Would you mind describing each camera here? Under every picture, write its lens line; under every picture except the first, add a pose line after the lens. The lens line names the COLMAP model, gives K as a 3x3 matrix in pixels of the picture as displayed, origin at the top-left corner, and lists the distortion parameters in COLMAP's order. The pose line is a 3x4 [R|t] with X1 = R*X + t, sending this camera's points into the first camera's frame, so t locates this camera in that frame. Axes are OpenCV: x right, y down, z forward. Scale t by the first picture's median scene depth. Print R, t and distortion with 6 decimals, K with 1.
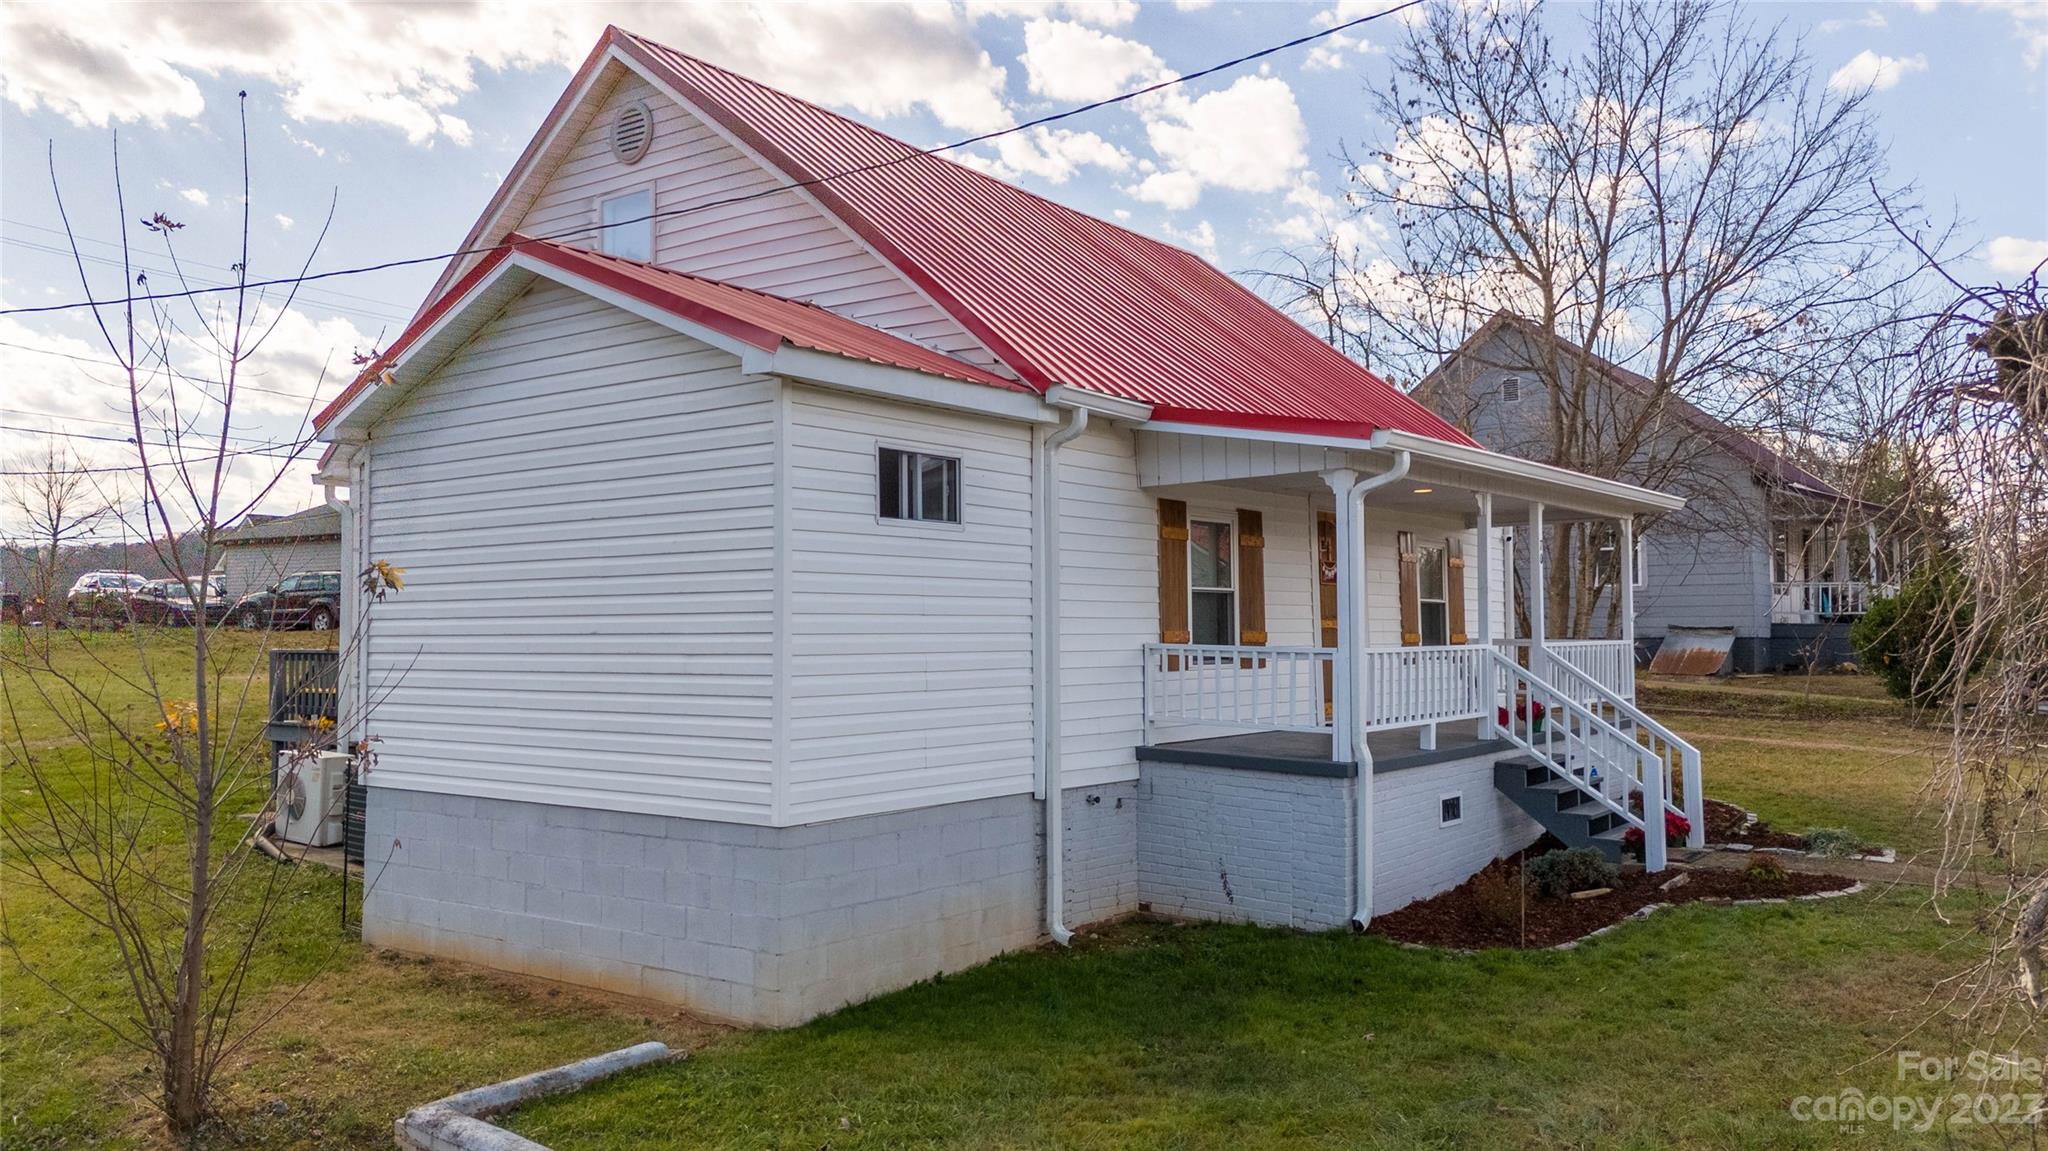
lens RADIAL K [[1511.6, 0, 1024.0], [0, 1511.6, 575.5], [0, 0, 1]] dist [0.038678, 0.000580]
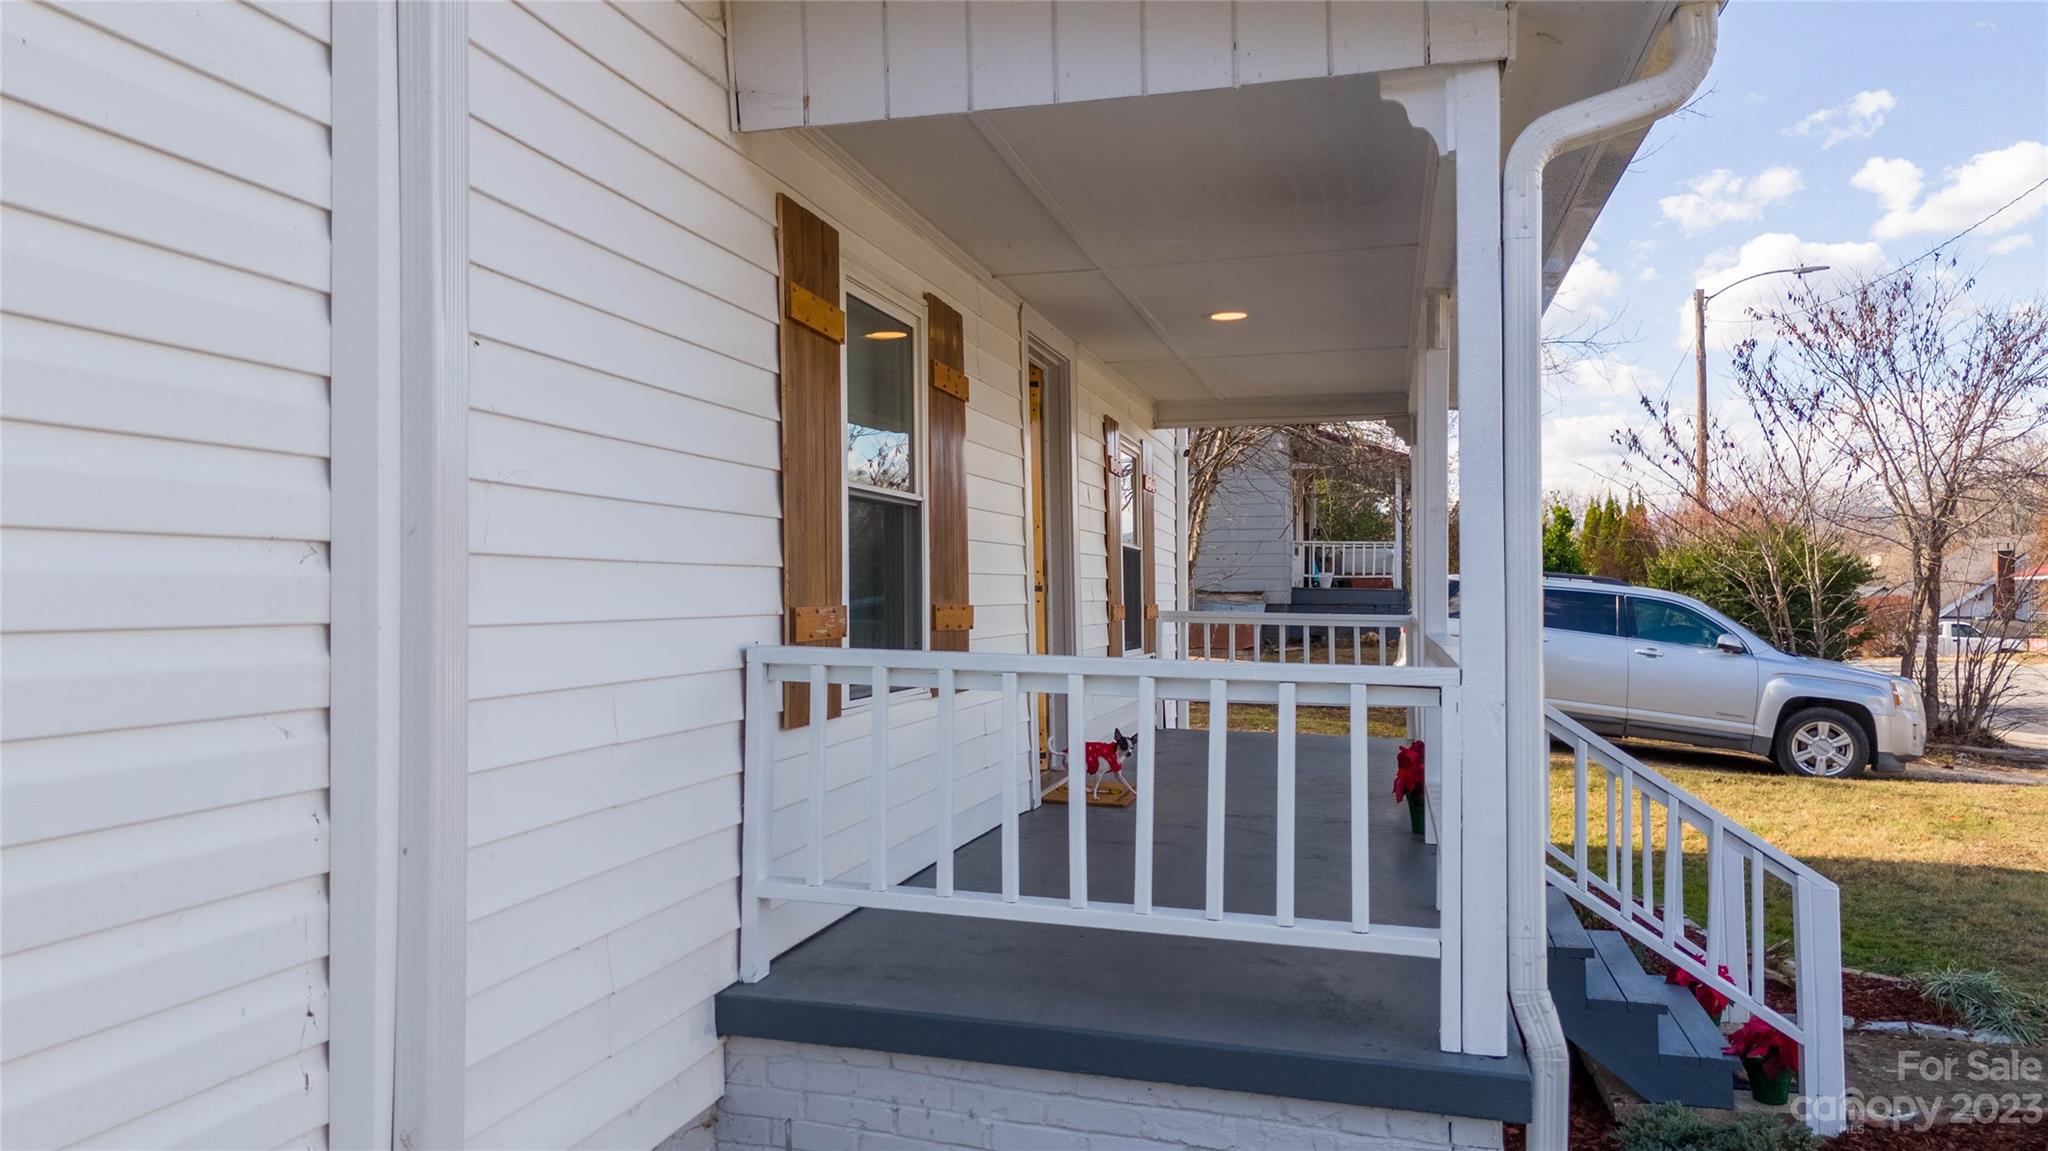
lens RADIAL K [[1511.6, 0, 1024.0], [0, 1511.6, 575.5], [0, 0, 1]] dist [0.038678, 0.000580]
pose [[0.915490, 0.006281, 0.402292, 0.007771], [-0.014874, 0.999723, 0.018239, 0.023680], [-0.402066, -0.022681, 0.915330, 0.697187]]
